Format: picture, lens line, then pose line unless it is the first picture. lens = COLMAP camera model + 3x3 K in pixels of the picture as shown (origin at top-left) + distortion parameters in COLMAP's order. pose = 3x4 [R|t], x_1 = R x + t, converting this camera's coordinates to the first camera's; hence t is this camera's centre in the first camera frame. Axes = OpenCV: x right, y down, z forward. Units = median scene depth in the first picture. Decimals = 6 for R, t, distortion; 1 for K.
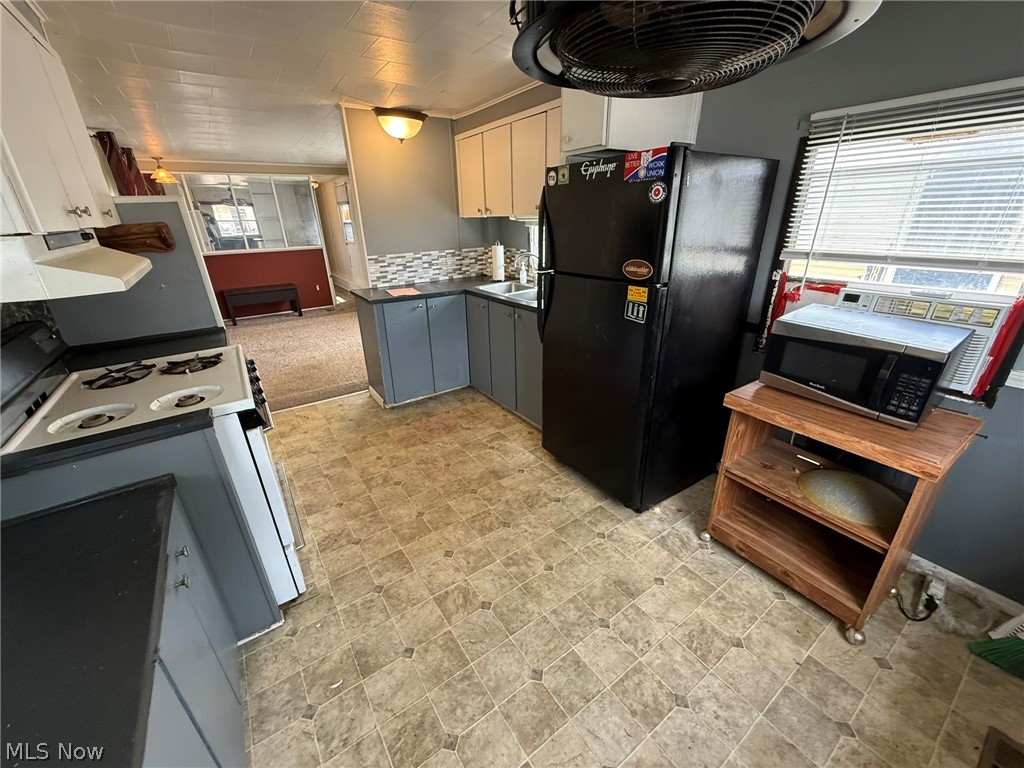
lens RADIAL K [[406.7, 0, 509.6], [0, 406.7, 383.6], [0, 0, 1]] dist [-0.001463, 0.000336]
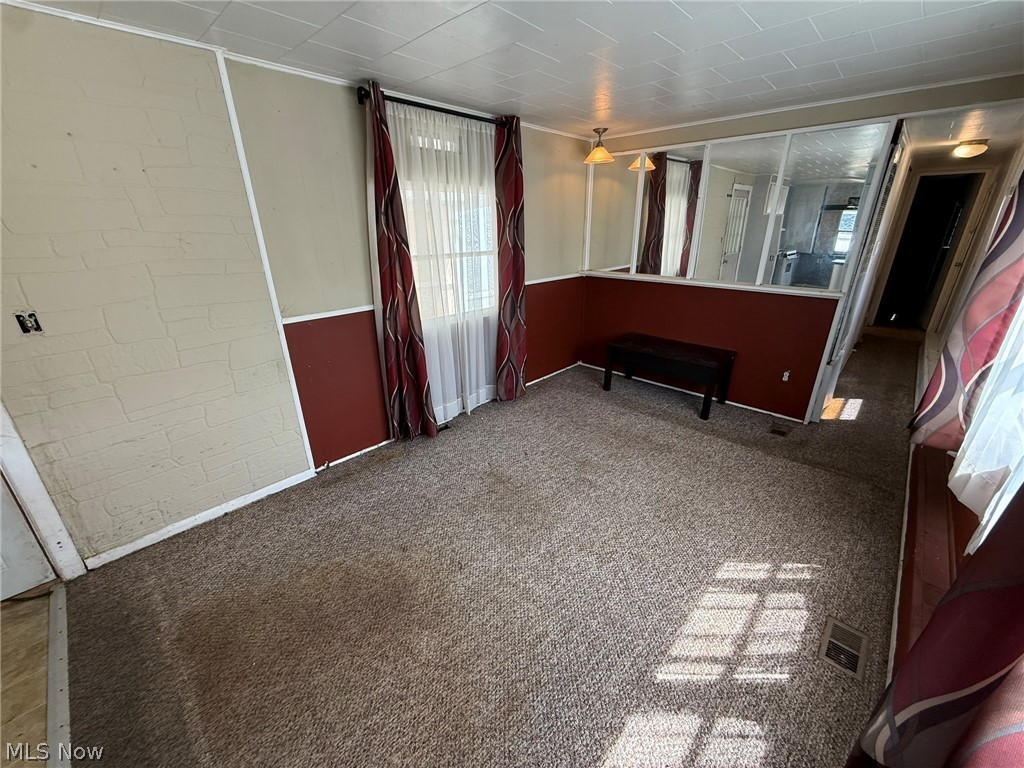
lens RADIAL K [[406.7, 0, 510.0], [0, 406.7, 383.6], [0, 0, 1]] dist [-0.001463, 0.000336]
pose [[0.200620, 0.377834, -0.903877, -0.445556], [-0.376030, 0.881661, 0.285087, -0.947009], [0.904629, 0.282691, 0.318956, 2.243732]]
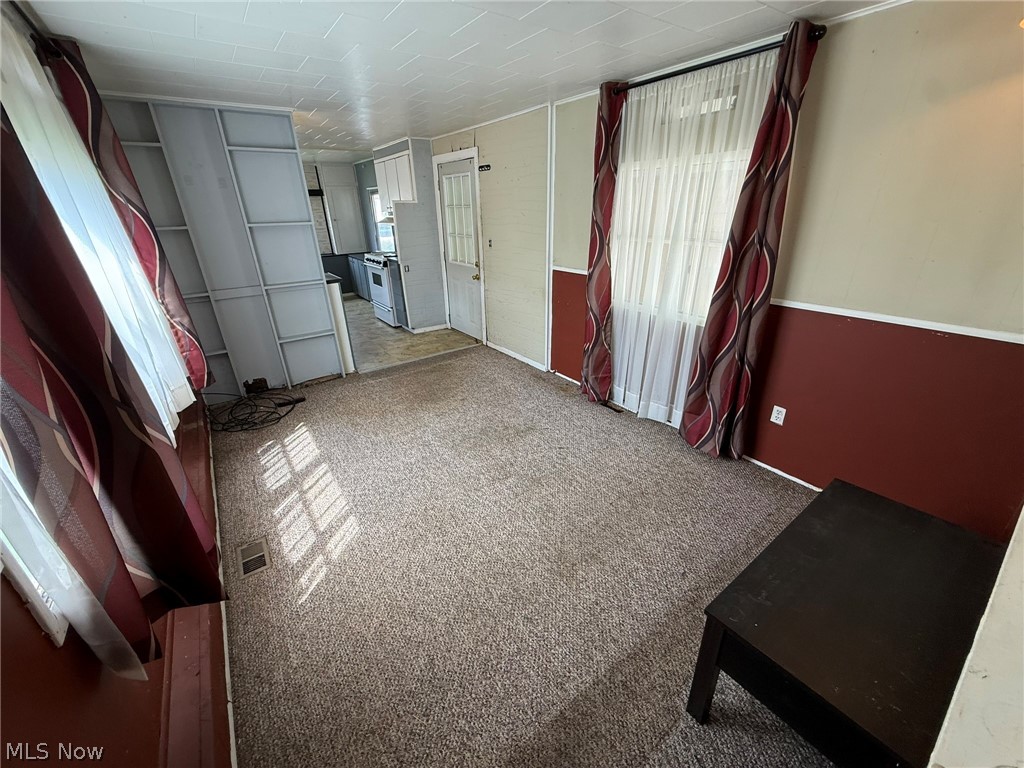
lens RADIAL K [[406.7, 0, 512.9], [0, 406.7, 386.3], [0, 0, 1]] dist [-0.001463, 0.000336]
pose [[-0.998984, 0.044669, -0.005994, -1.583539], [0.026161, 0.683016, 0.729935, -1.566005], [0.036699, 0.729036, -0.683491, 3.759005]]
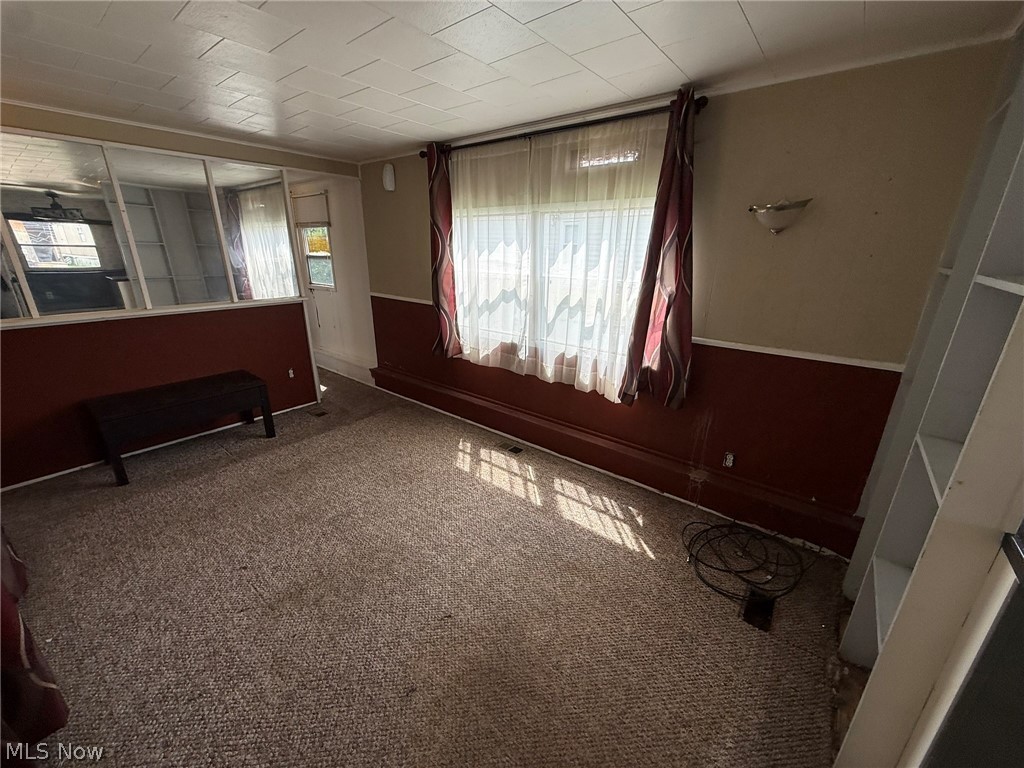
lens RADIAL K [[406.7, 0, 510.0], [0, 406.7, 381.7], [0, 0, 1]] dist [-0.001463, 0.000336]
pose [[0.959528, -0.060731, 0.274987, -1.346561], [0.082116, 0.994373, -0.066927, -0.643638], [-0.269375, 0.086799, 0.959116, 1.597091]]
